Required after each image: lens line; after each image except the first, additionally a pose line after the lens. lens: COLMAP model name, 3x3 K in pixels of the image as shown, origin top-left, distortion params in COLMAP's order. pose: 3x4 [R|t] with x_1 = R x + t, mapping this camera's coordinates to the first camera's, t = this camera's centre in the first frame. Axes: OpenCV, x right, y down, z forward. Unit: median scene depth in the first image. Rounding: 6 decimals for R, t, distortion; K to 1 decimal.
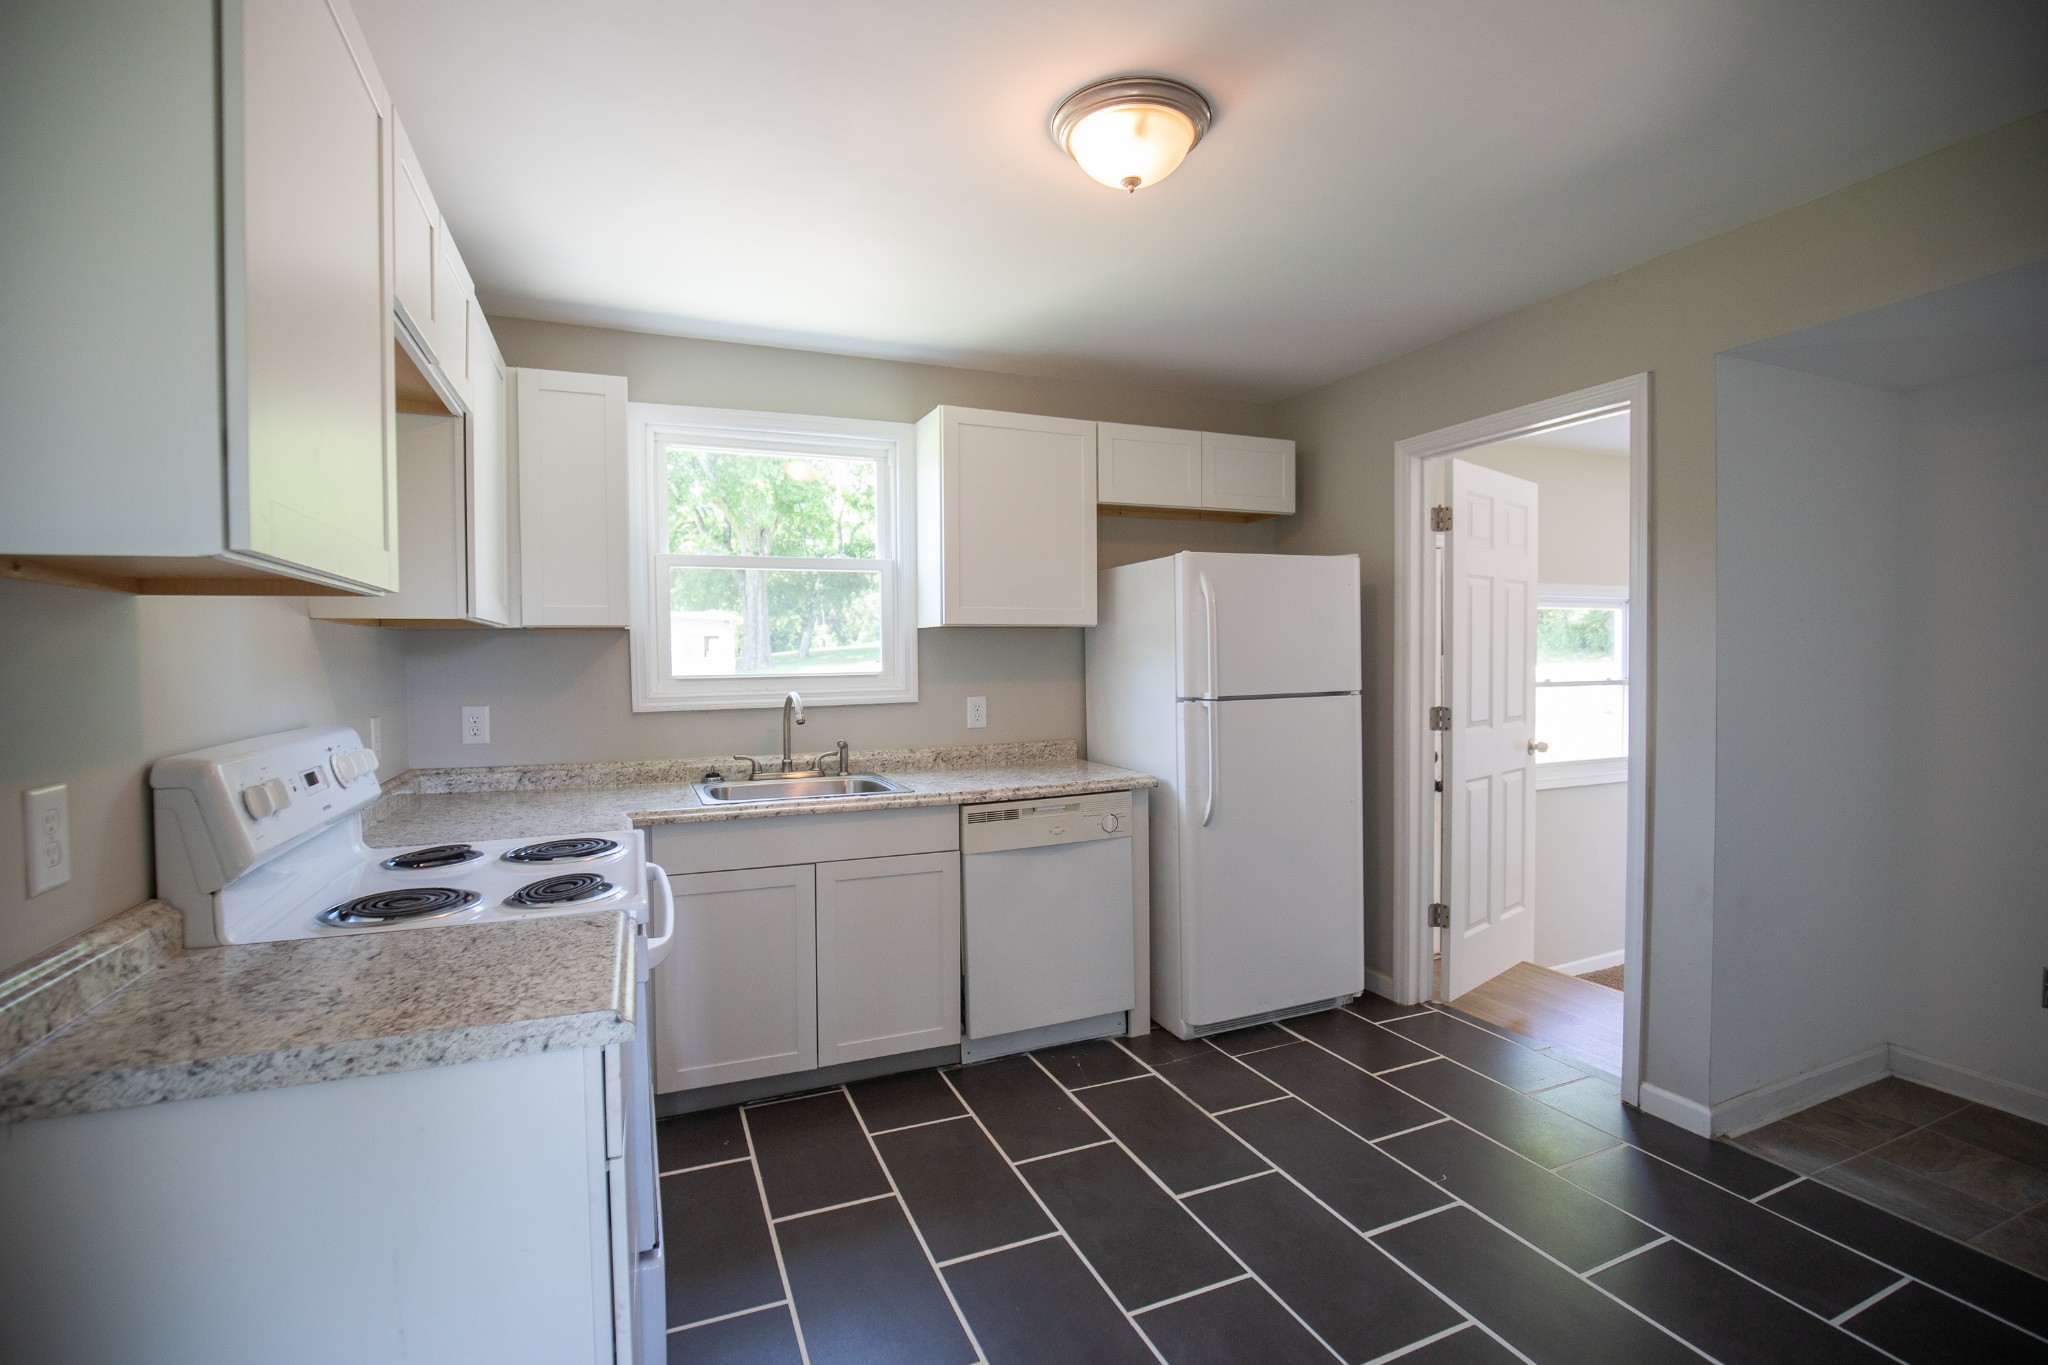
lens RADIAL K [[955.2, 0, 1023.7], [0, 955.2, 681.9], [0, 0, 1]] dist [-0.003622, -0.000633]
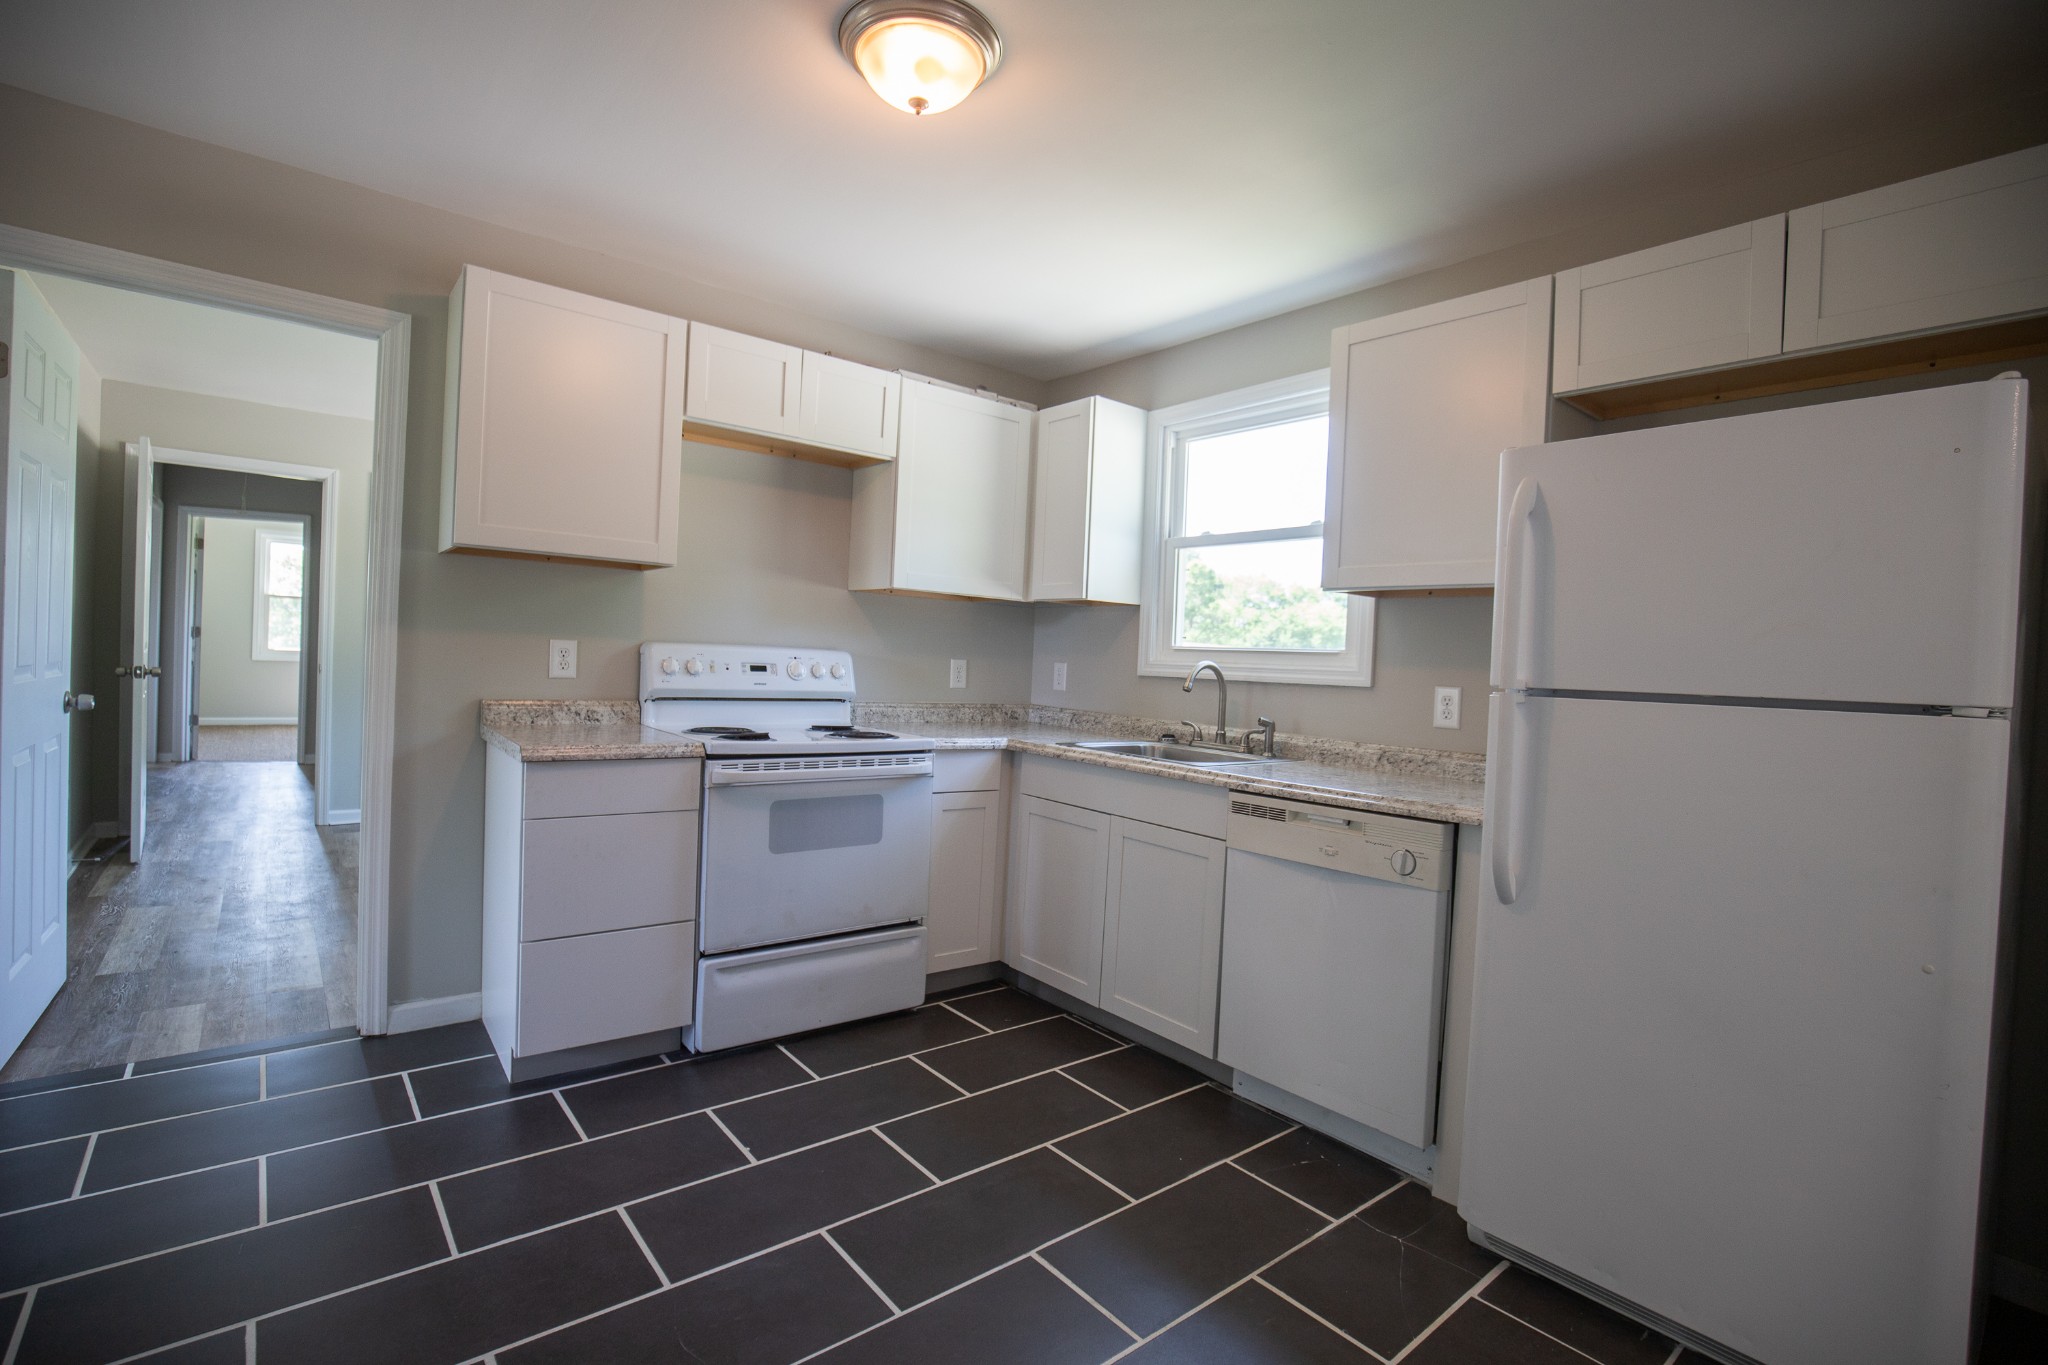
lens RADIAL K [[955.2, 0, 1020.9], [0, 955.2, 673.1], [0, 0, 1]] dist [-0.003622, -0.000633]
pose [[0.285082, 0.043710, -0.957506, 0.654284], [-0.064801, 0.997553, 0.026245, 0.007515], [0.956310, 0.054565, 0.287217, 0.509207]]
